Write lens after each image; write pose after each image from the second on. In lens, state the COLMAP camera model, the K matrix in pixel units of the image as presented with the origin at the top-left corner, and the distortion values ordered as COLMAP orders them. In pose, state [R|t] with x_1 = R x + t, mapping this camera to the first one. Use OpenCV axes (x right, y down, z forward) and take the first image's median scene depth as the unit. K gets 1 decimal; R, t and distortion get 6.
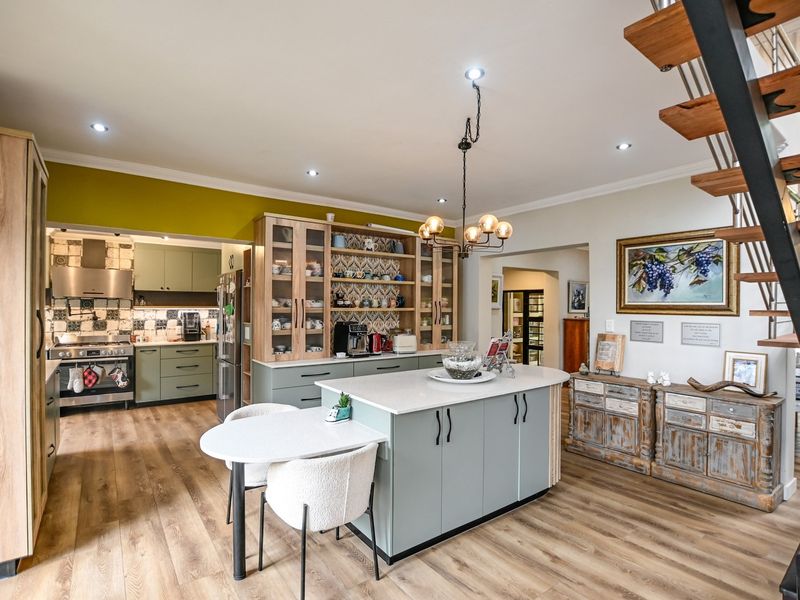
lens RADIAL K [[401.7, 0, 397.8], [0, 401.7, 302.9], [0, 0, 1]] dist [-0.031662, 0.000366]
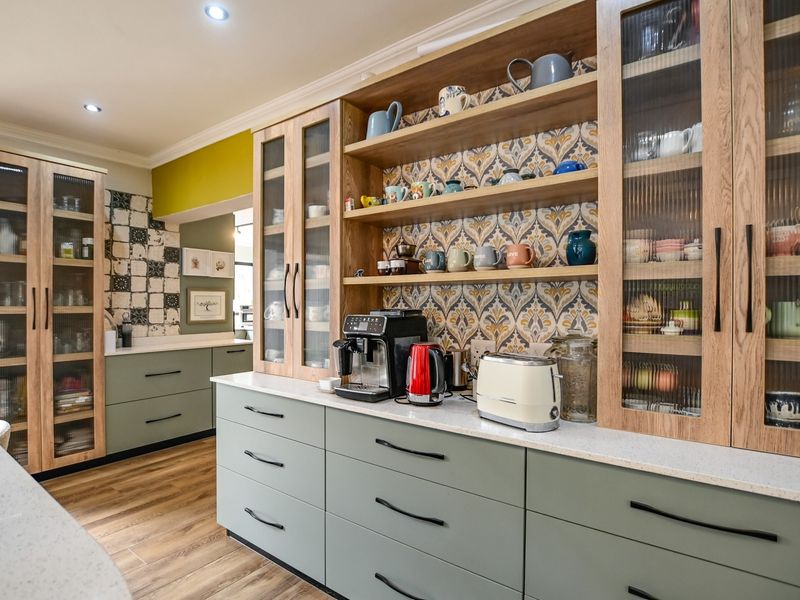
lens RADIAL K [[401.7, 0, 397.8], [0, 401.7, 302.9], [0, 0, 1]] dist [-0.031662, 0.000366]
pose [[0.328078, -0.012046, -0.944574, 0.272206], [-0.000131, 0.999918, -0.012798, 0.045697], [0.944651, 0.004323, 0.328050, 0.866205]]
